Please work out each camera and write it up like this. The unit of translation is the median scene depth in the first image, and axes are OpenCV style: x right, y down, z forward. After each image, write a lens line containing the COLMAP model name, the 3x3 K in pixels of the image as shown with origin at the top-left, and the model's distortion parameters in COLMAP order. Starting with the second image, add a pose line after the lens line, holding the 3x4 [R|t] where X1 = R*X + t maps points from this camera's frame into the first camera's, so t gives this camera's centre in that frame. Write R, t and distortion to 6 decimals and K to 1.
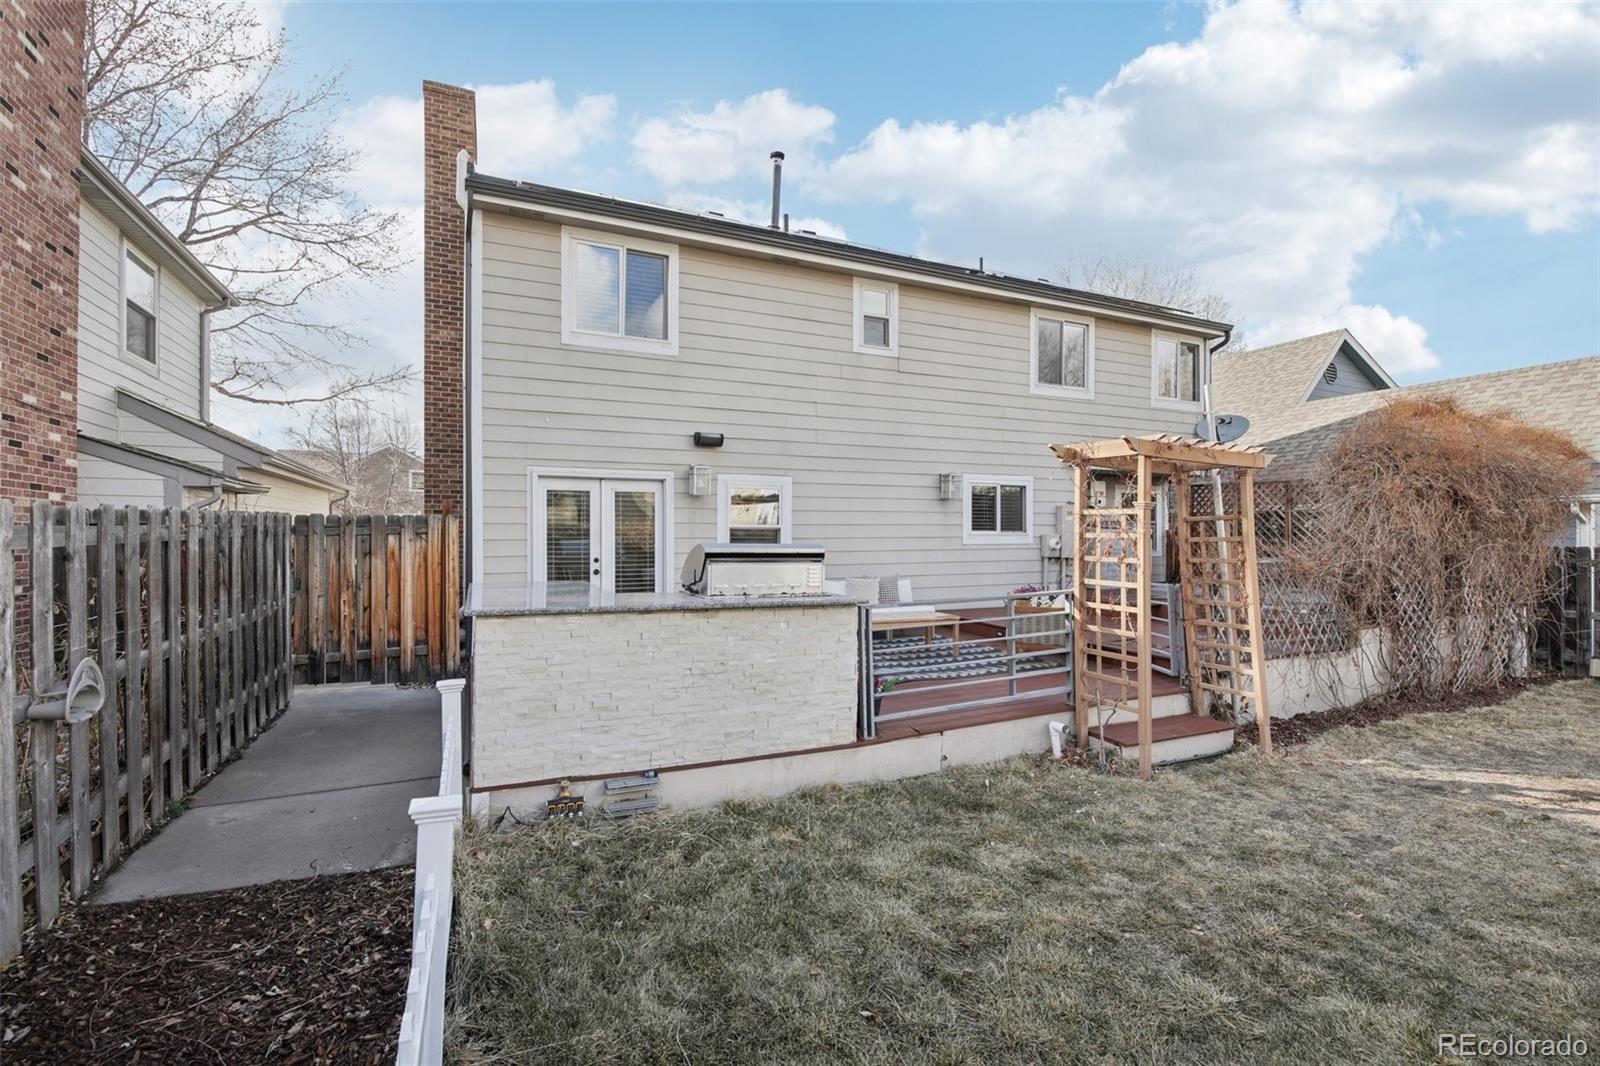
lens RADIAL K [[695.1, 0, 804.4], [0, 695.1, 528.9], [0, 0, 1]] dist [-0.013703, -0.001495]
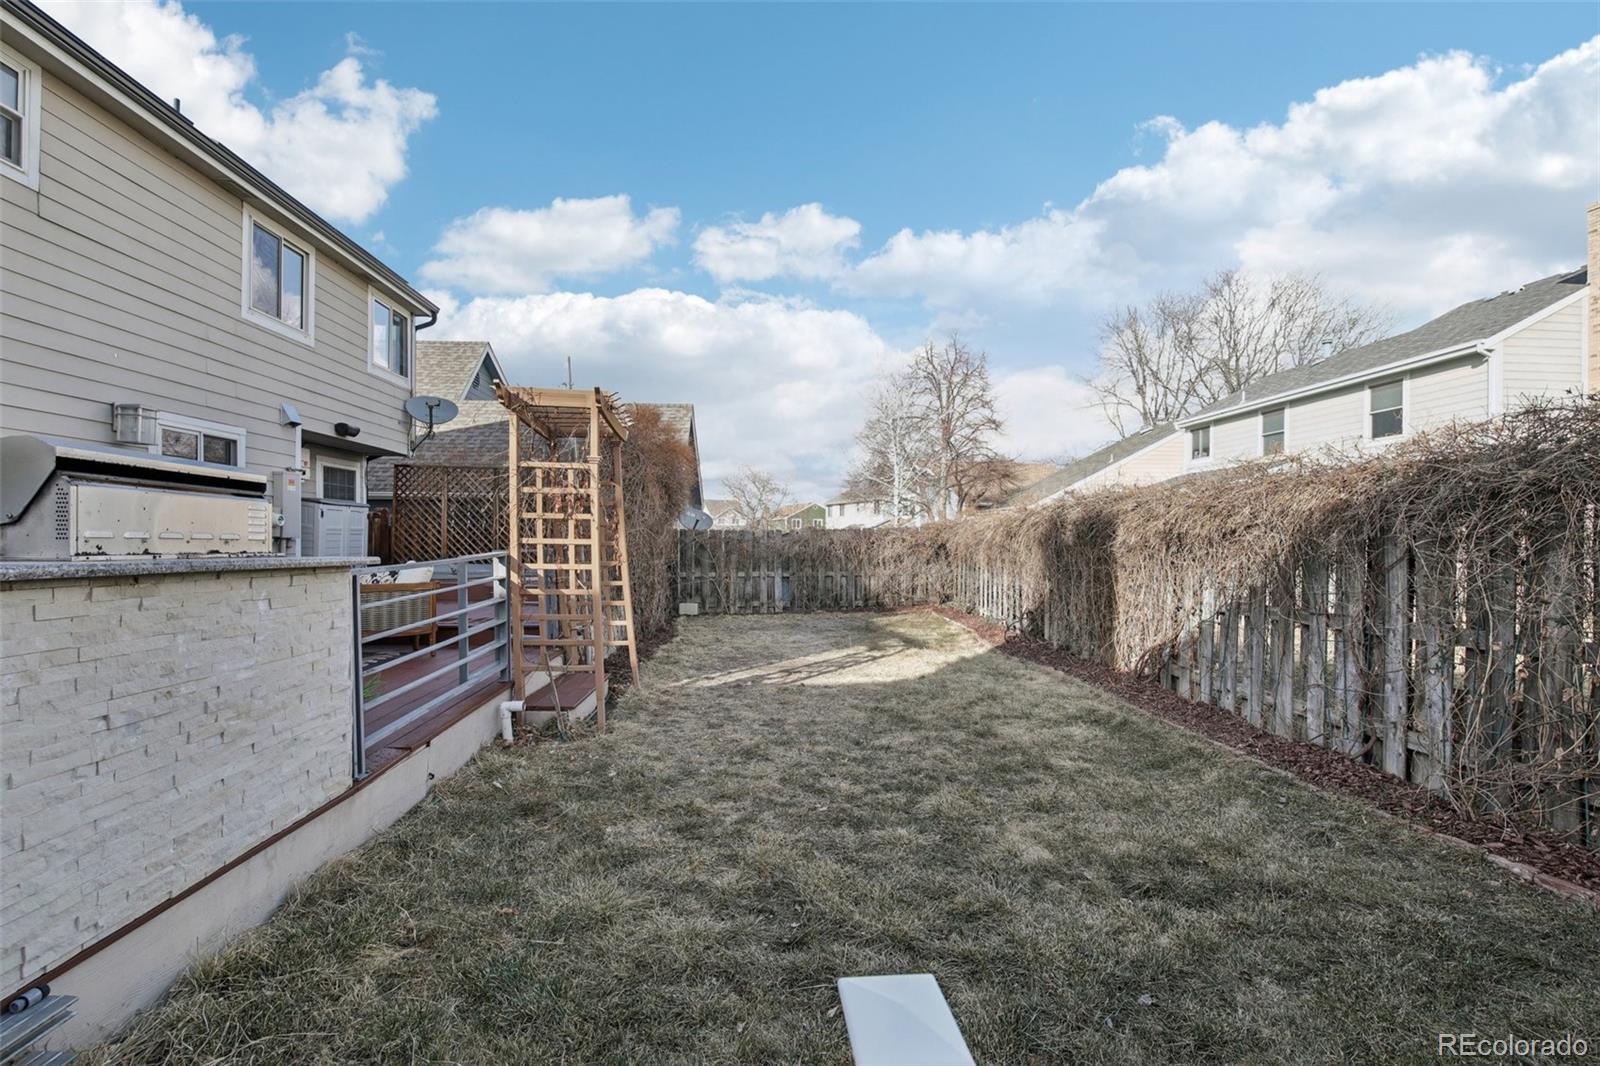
lens RADIAL K [[695.1, 0, 801.9], [0, 695.1, 547.9], [0, 0, 1]] dist [-0.013703, -0.001495]
pose [[0.359864, -0.012957, 0.932915, -0.322234], [-0.012593, 0.999745, 0.018743, 0.066758], [-0.932920, -0.018493, 0.359609, 0.356996]]
